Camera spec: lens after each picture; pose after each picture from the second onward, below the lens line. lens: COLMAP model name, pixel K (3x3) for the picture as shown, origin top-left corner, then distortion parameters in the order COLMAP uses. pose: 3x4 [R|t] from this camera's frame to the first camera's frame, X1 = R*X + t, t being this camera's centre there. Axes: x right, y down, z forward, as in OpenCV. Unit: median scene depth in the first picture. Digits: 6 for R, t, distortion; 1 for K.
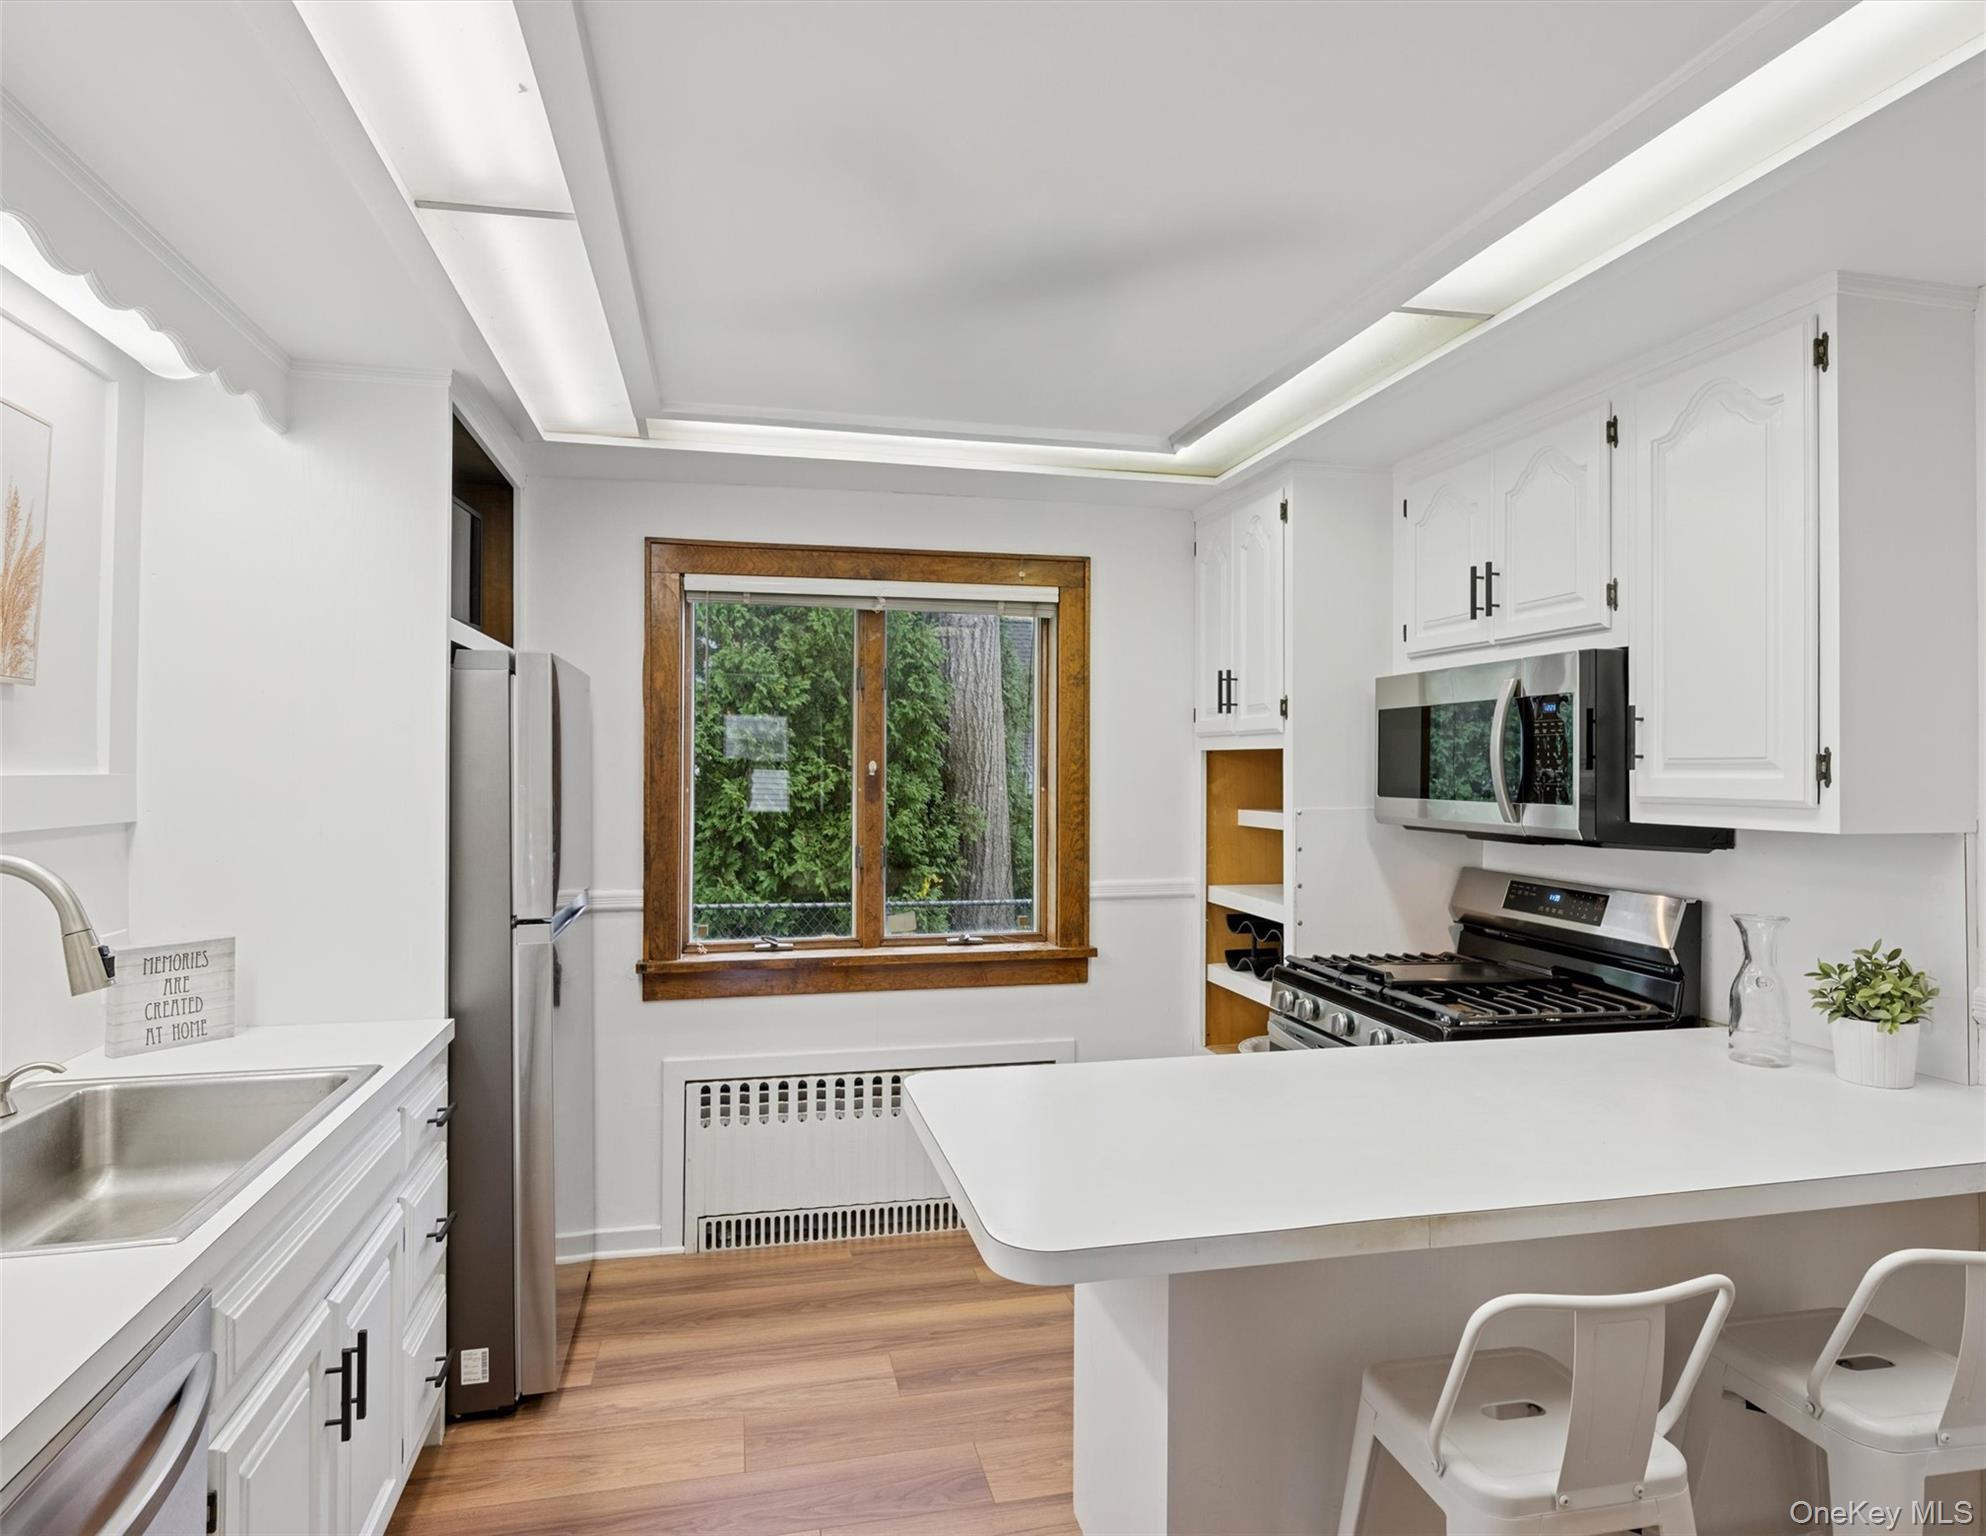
lens RADIAL K [[1126.8, 0, 989.2], [0, 1126.8, 761.1], [0, 0, 1]] dist [0.000073, -0.000491]
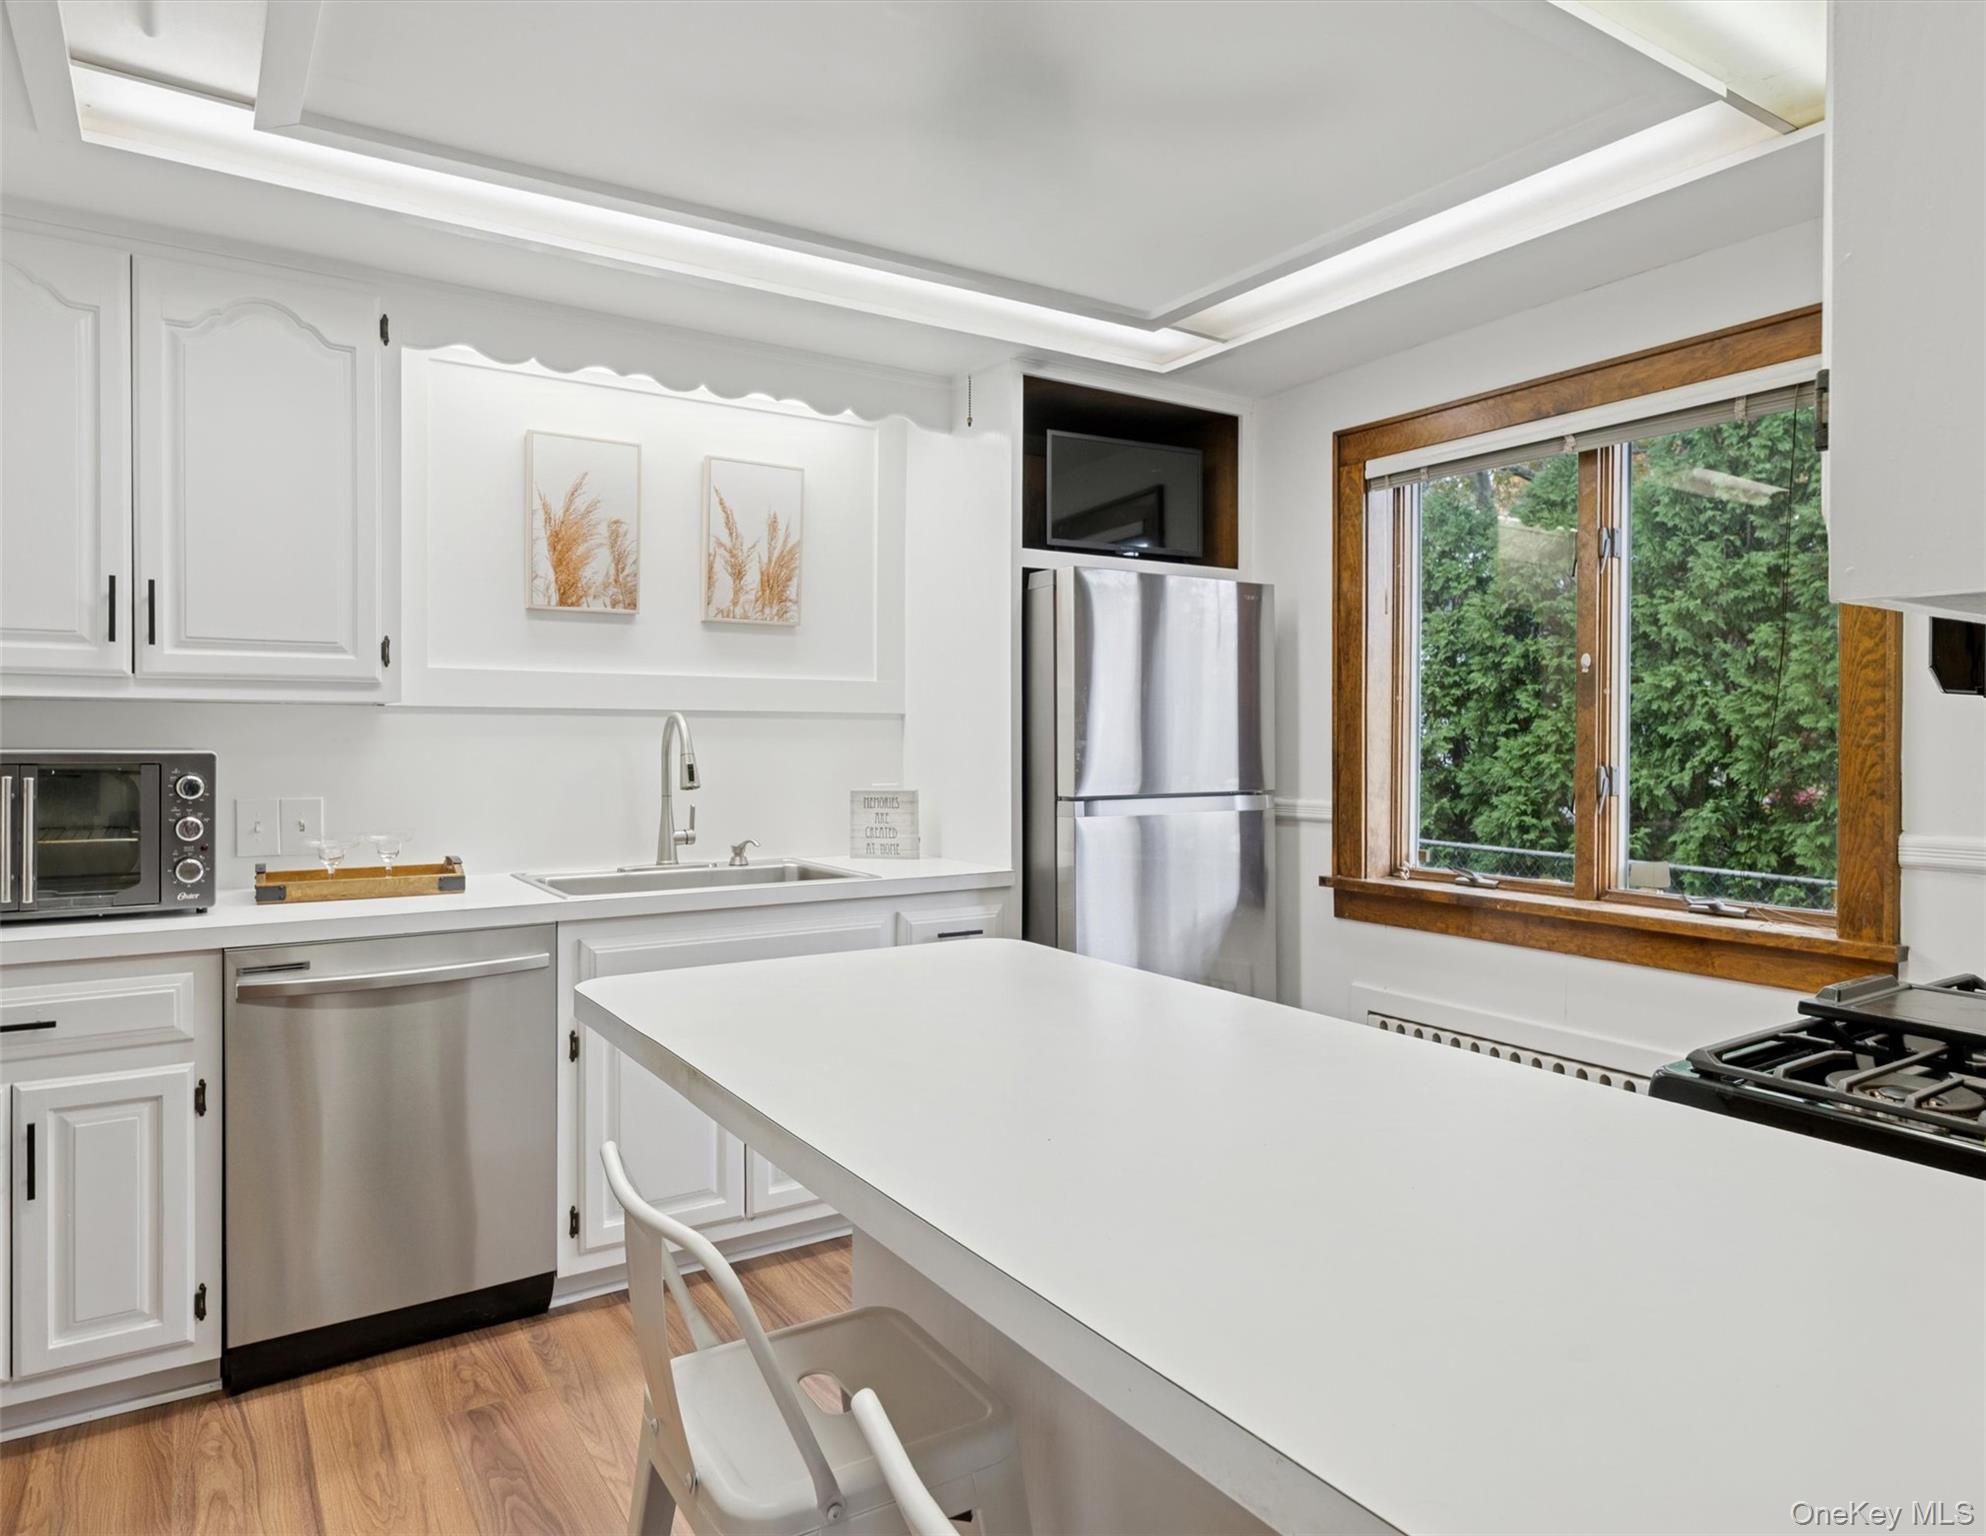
lens RADIAL K [[1221.7, 0, 989.7], [0, 1221.7, 756.2], [0, 0, 1]] dist [-0.000038, 0.000206]
pose [[0.351163, 0.014111, -0.936208, 0.566215], [0.003910, 0.999856, 0.016537, 0.057687], [0.936306, -0.009468, 0.351057, 0.361941]]
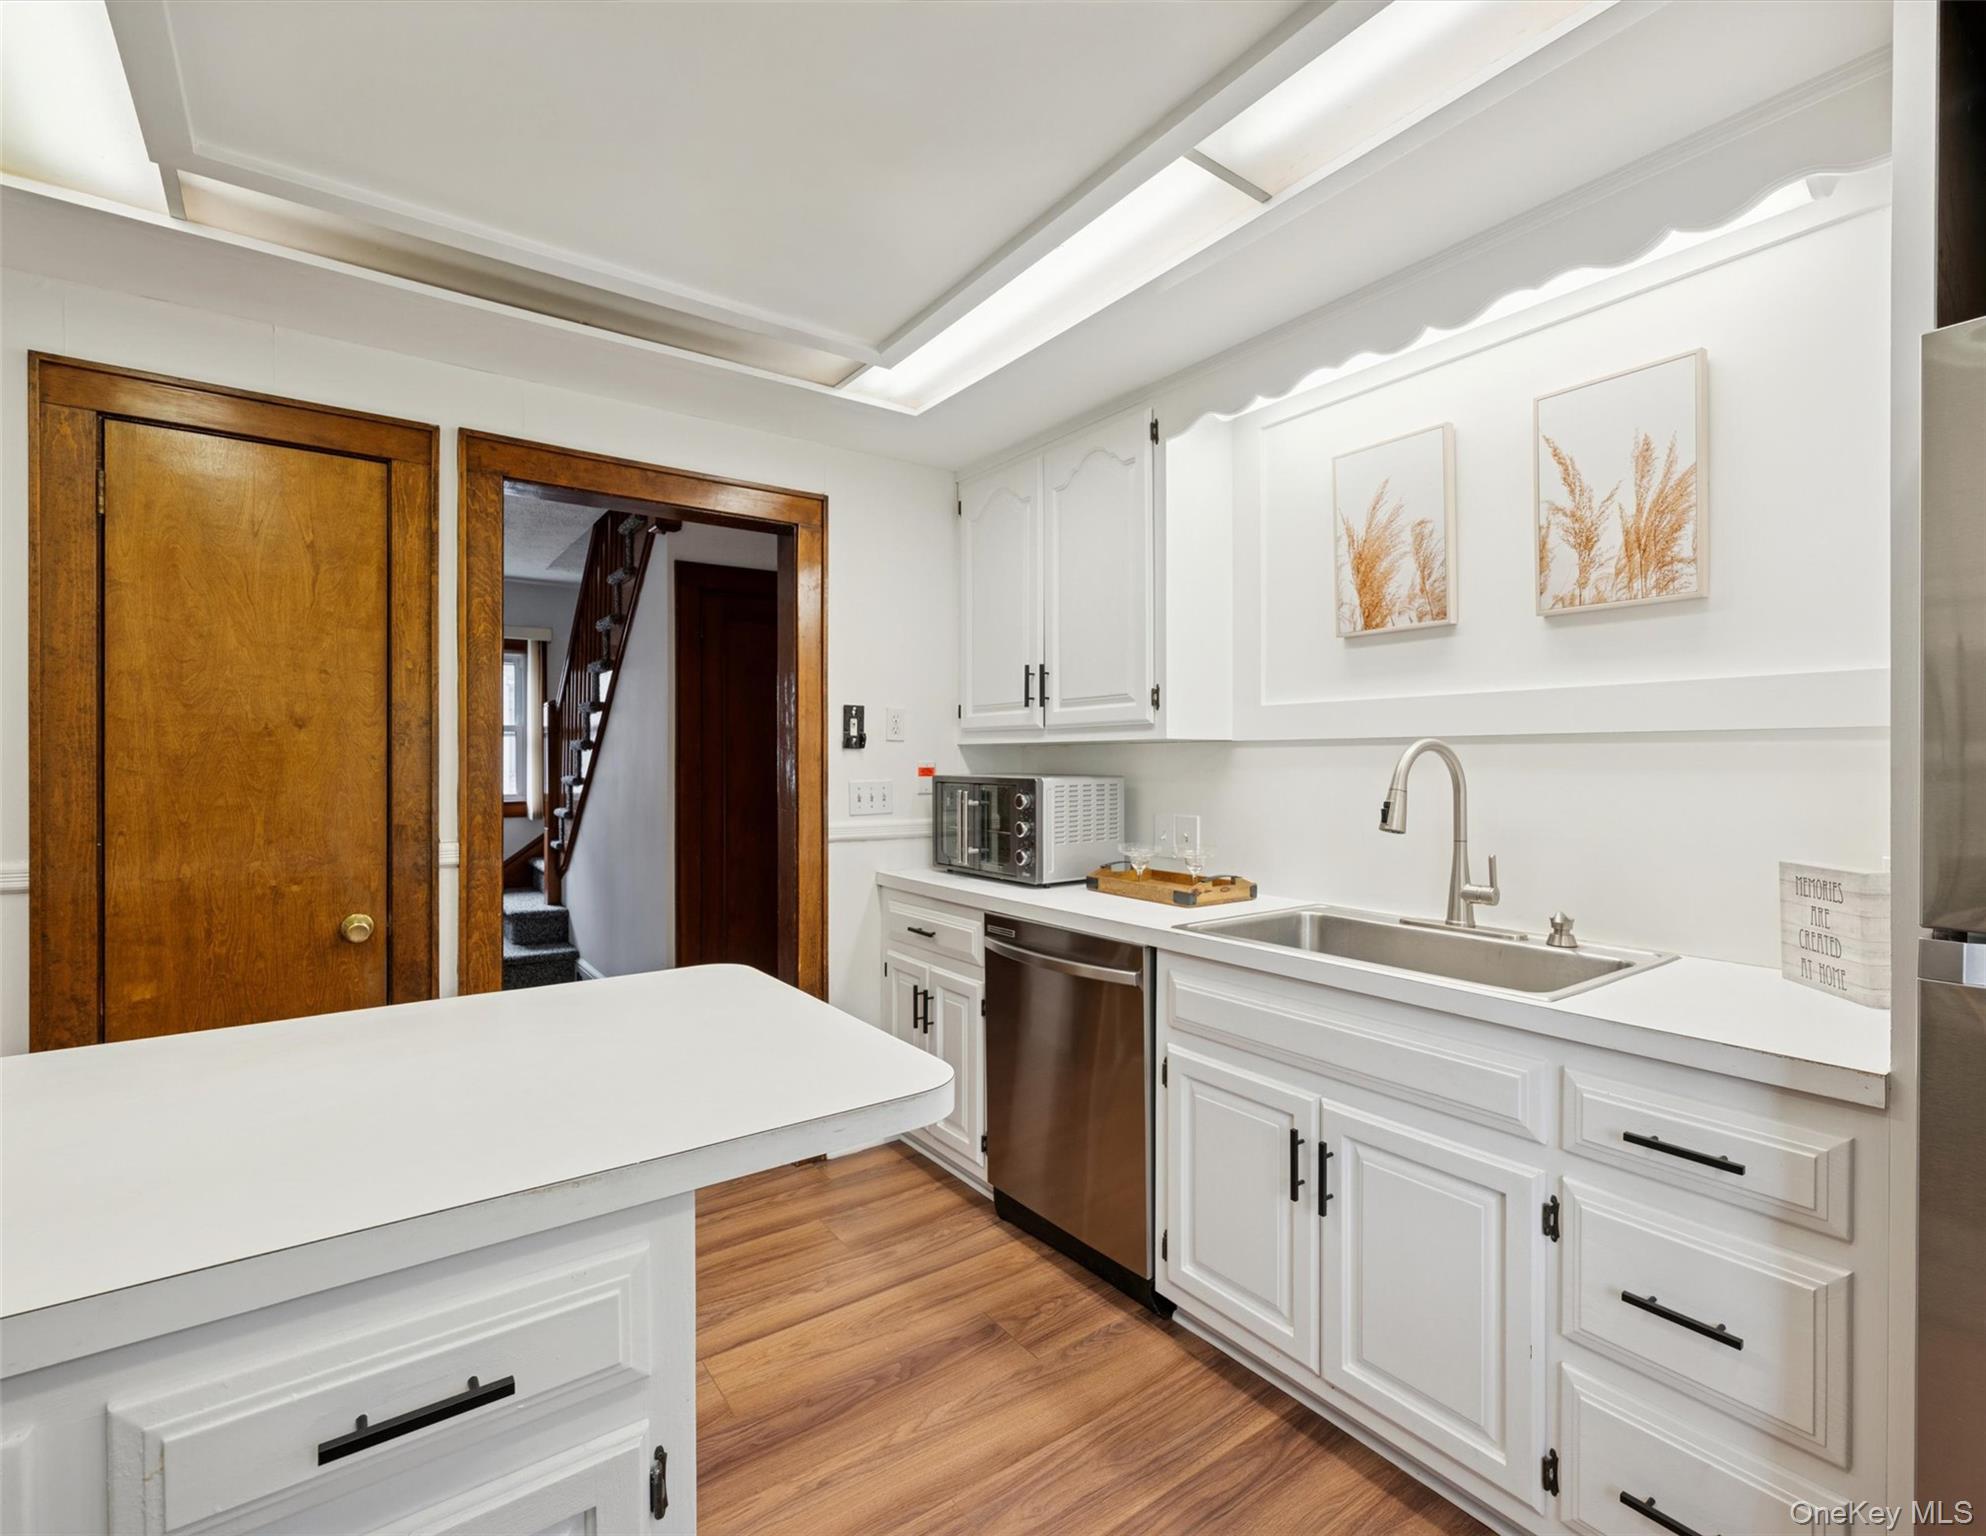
lens RADIAL K [[907.6, 0, 989.4], [0, 907.6, 771.5], [0, 0, 1]] dist [-0.002711, -0.000619]
pose [[-0.919660, -0.002425, -0.392708, 0.071089], [-0.002783, 0.999996, 0.000342, 0.059870], [0.392706, 0.001407, -0.919663, 0.891846]]
